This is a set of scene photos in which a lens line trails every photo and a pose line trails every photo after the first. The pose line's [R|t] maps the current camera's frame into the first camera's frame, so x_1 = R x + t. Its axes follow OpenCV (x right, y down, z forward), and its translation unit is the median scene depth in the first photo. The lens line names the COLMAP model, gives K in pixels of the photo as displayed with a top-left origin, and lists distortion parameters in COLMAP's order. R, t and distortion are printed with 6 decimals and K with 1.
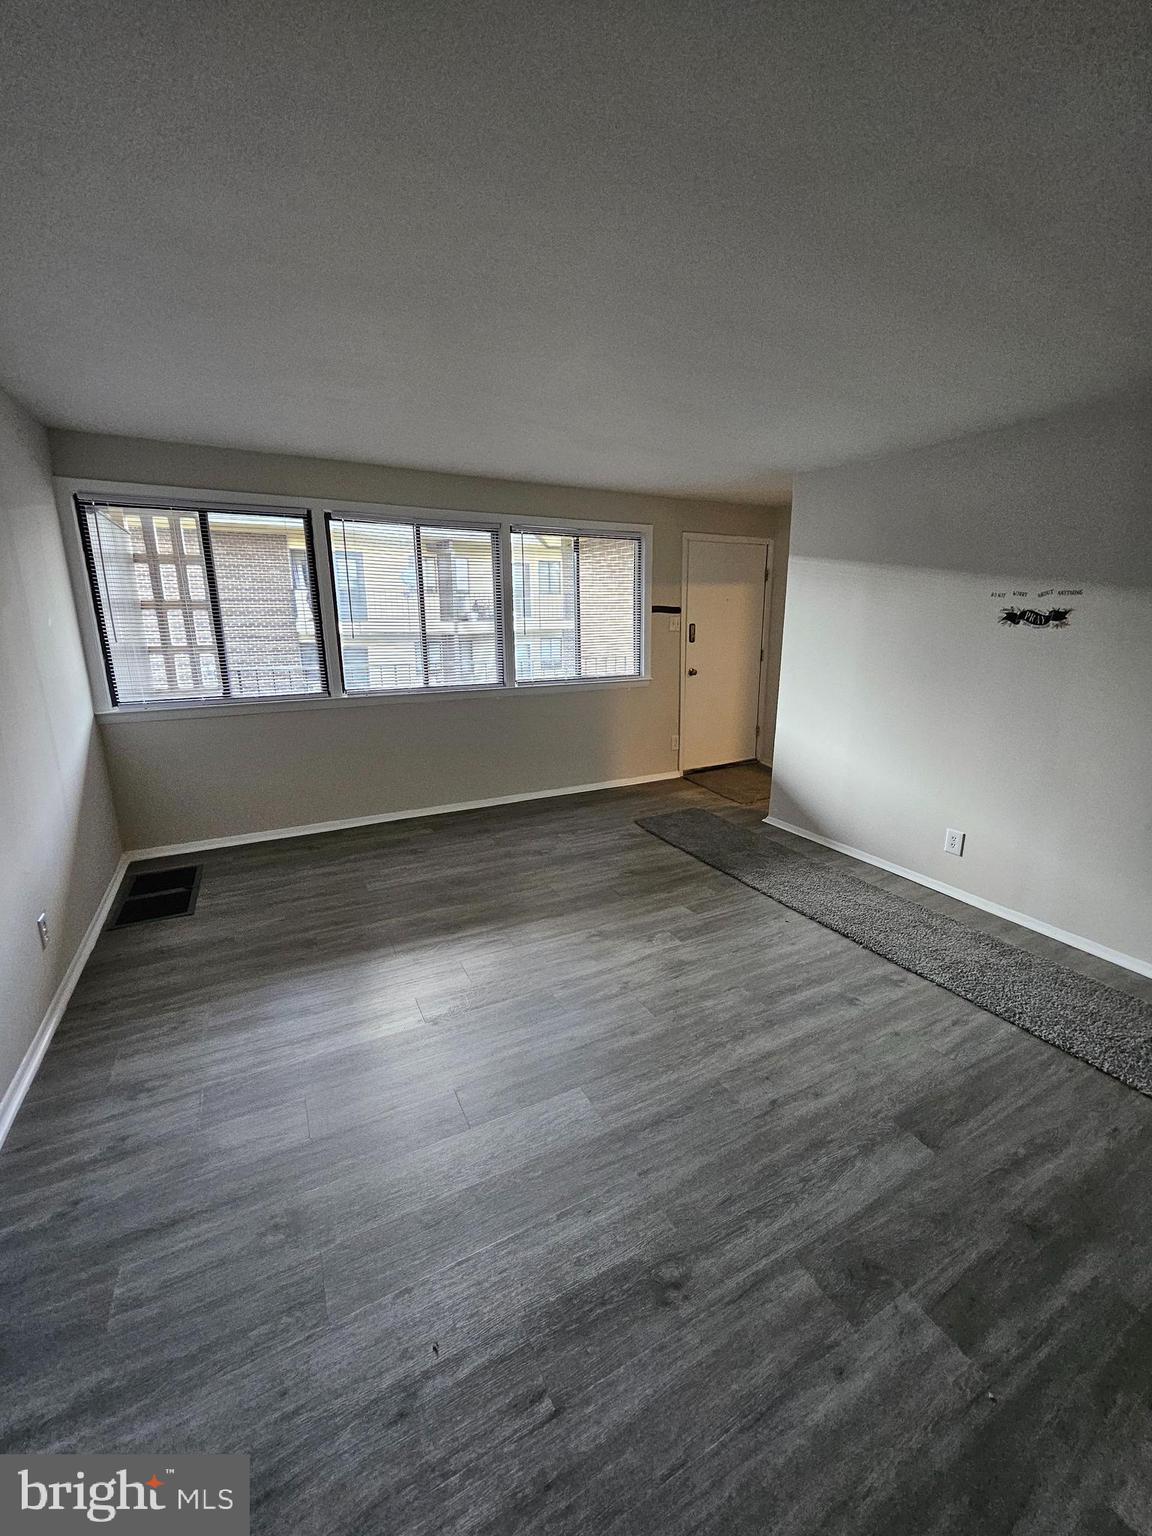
lens RADIAL K [[604.7, 0, 586.6], [0, 604.7, 752.9], [0, 0, 1]] dist [0.003527, 0.000040]
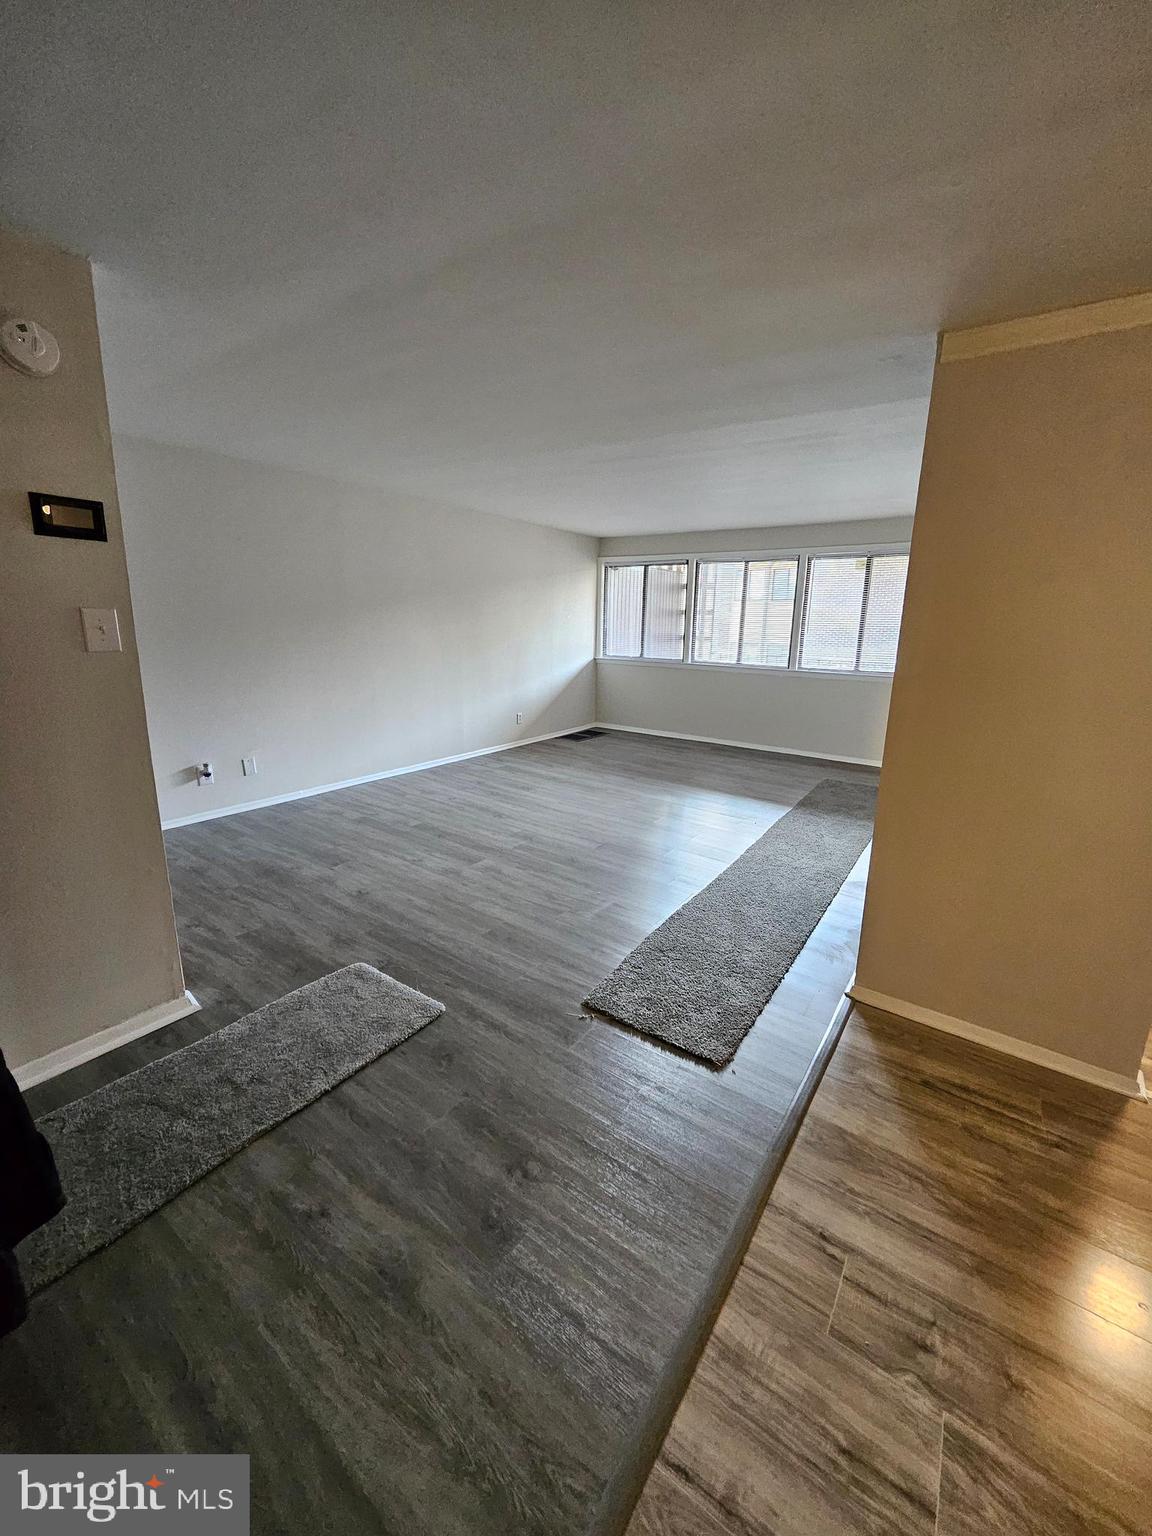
lens RADIAL K [[604.7, 0, 586.6], [0, 604.7, 752.9], [0, 0, 1]] dist [0.003527, 0.000040]
pose [[0.451800, 0.207150, -0.867736, 1.999432], [-0.224880, 0.967703, 0.113927, 0.051166], [0.863311, 0.143664, 0.483792, -0.138292]]
